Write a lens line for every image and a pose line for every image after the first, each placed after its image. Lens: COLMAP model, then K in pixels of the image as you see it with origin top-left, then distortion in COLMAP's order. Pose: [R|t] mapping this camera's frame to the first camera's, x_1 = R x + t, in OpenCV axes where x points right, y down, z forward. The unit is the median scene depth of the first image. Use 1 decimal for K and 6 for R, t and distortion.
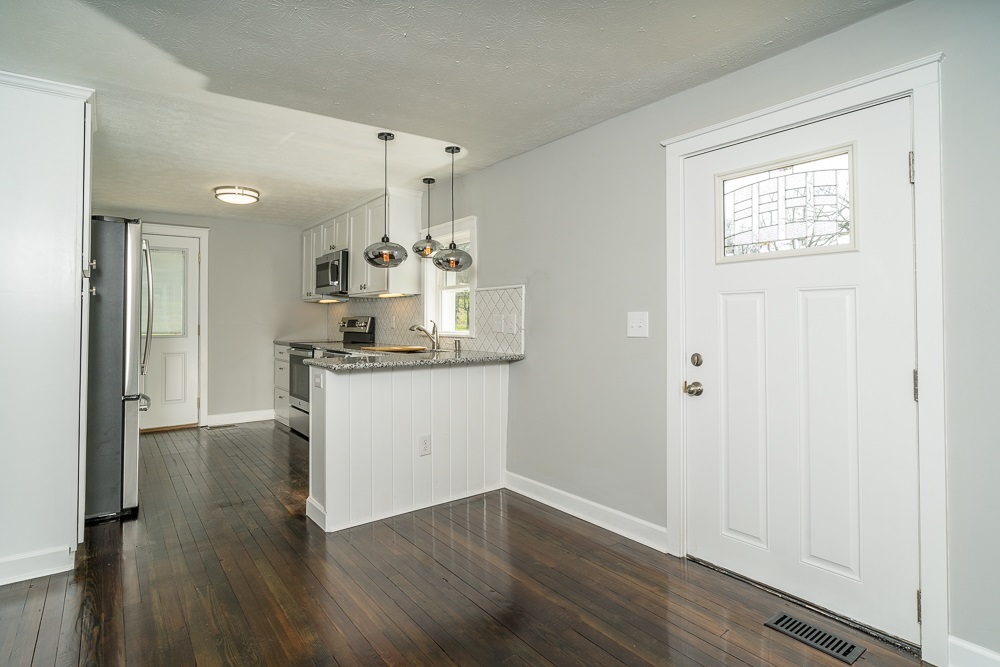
lens RADIAL K [[519.7, 0, 498.2], [0, 519.7, 309.6], [0, 0, 1]] dist [0.001196, -0.000452]
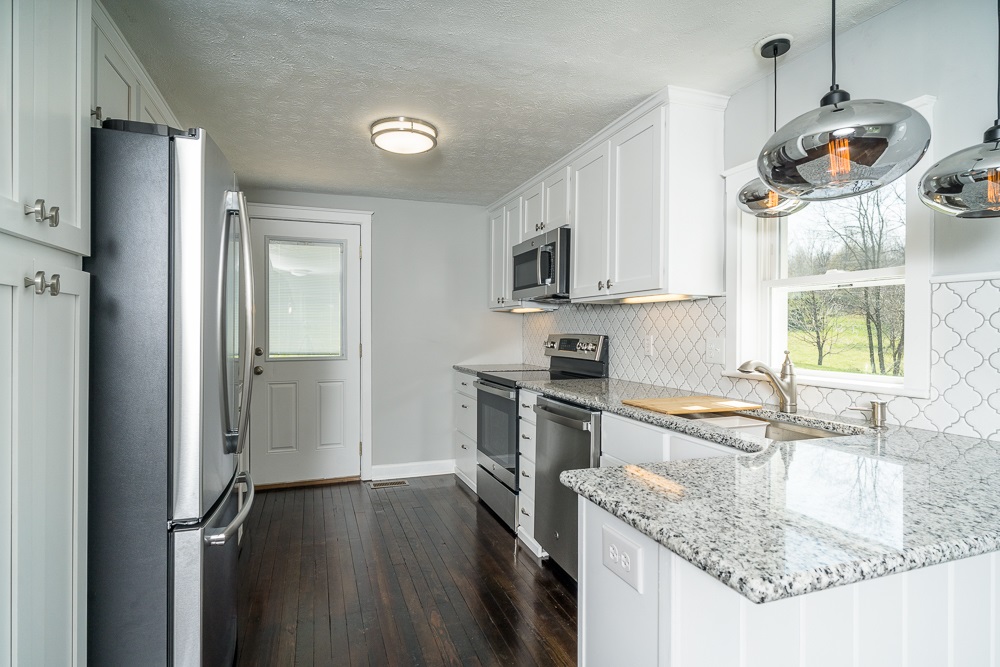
lens RADIAL K [[519.7, 0, 499.8], [0, 519.7, 327.4], [0, 0, 1]] dist [0.001196, -0.000452]
pose [[0.955085, 0.004645, -0.296295, -0.179658], [0.000190, 0.999867, 0.016287, -0.005429], [0.296332, -0.015612, 0.954958, 0.377515]]
